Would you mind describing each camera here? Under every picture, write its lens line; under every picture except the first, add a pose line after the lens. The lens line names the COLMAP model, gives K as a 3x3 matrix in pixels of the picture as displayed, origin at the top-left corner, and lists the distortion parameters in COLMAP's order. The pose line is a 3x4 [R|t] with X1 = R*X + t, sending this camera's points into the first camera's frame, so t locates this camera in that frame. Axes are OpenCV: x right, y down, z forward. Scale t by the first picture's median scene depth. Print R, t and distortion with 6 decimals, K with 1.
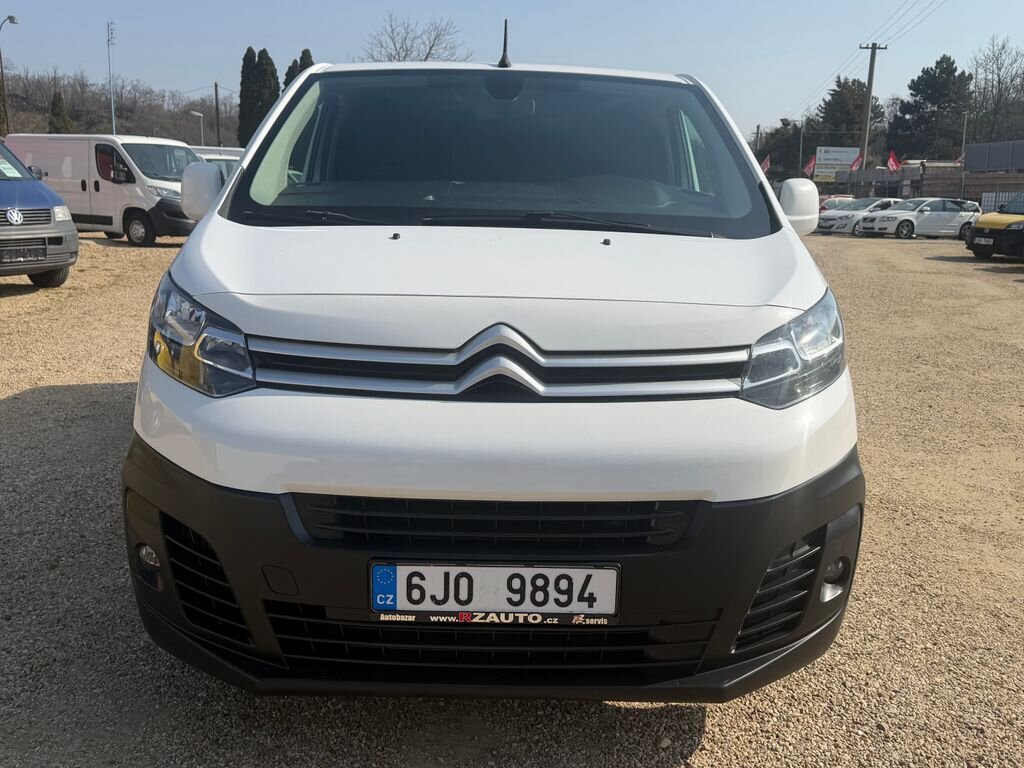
lens RADIAL K [[910.5, 0, 509.9], [0, 910.5, 370.9], [0, 0, 1]] dist [0.106343, -0.156303]
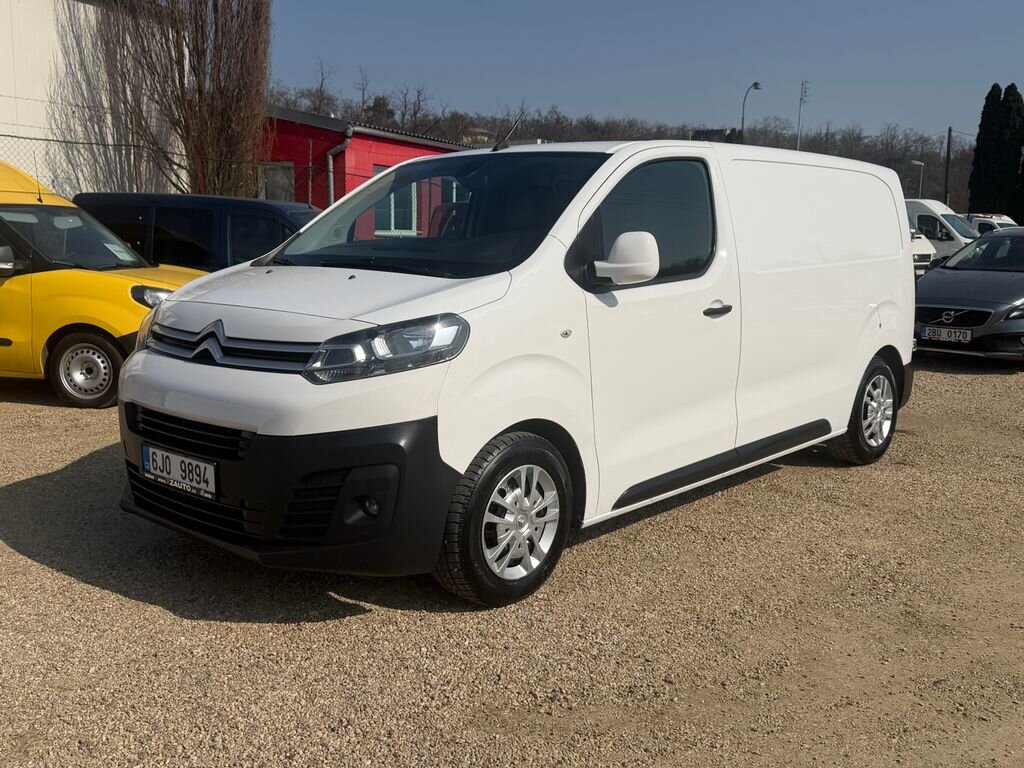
lens RADIAL K [[1020.3, 0, 512.0], [0, 1020.3, 384.0], [0, 0, 1]] dist [-0.002271, -0.013975]
pose [[0.729231, 0.082910, -0.679226, 1.725211], [-0.121941, 0.992489, -0.009769, 0.018362], [0.673314, 0.089950, 0.733864, -0.019730]]
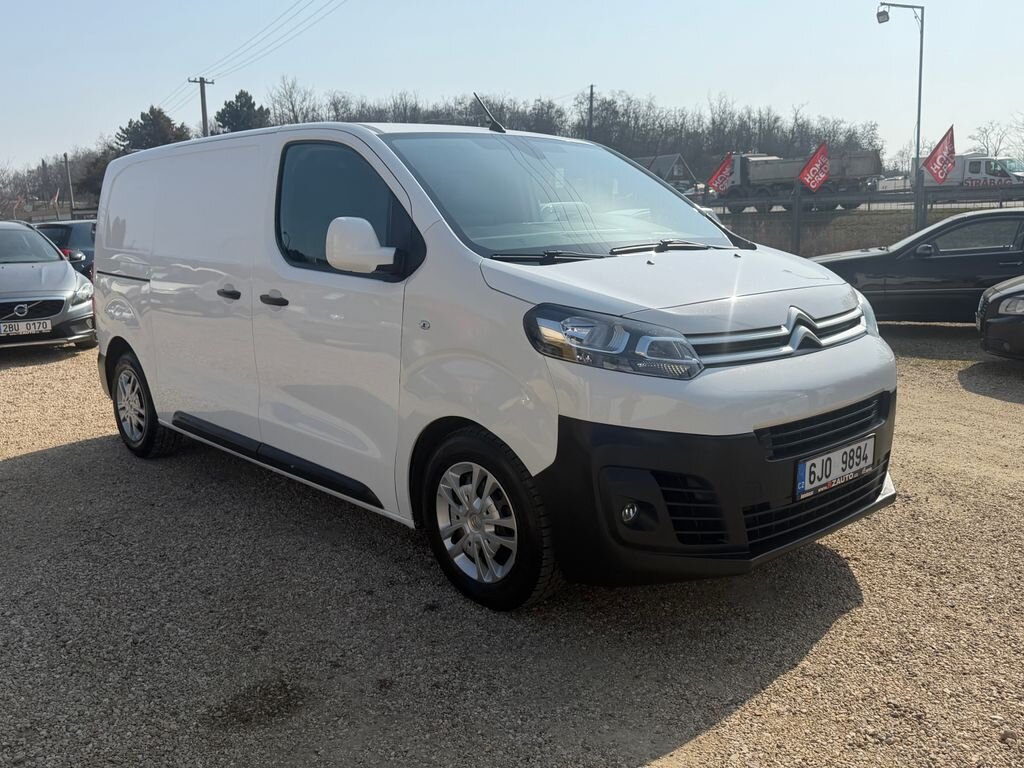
lens RADIAL K [[910.5, 0, 509.9], [0, 910.5, 370.9], [0, 0, 1]] dist [0.106343, -0.156303]
pose [[0.746454, -0.153466, 0.647499, -1.462273], [0.171083, 0.984594, 0.036132, -0.084340], [-0.643068, 0.083805, 0.761210, 0.102357]]
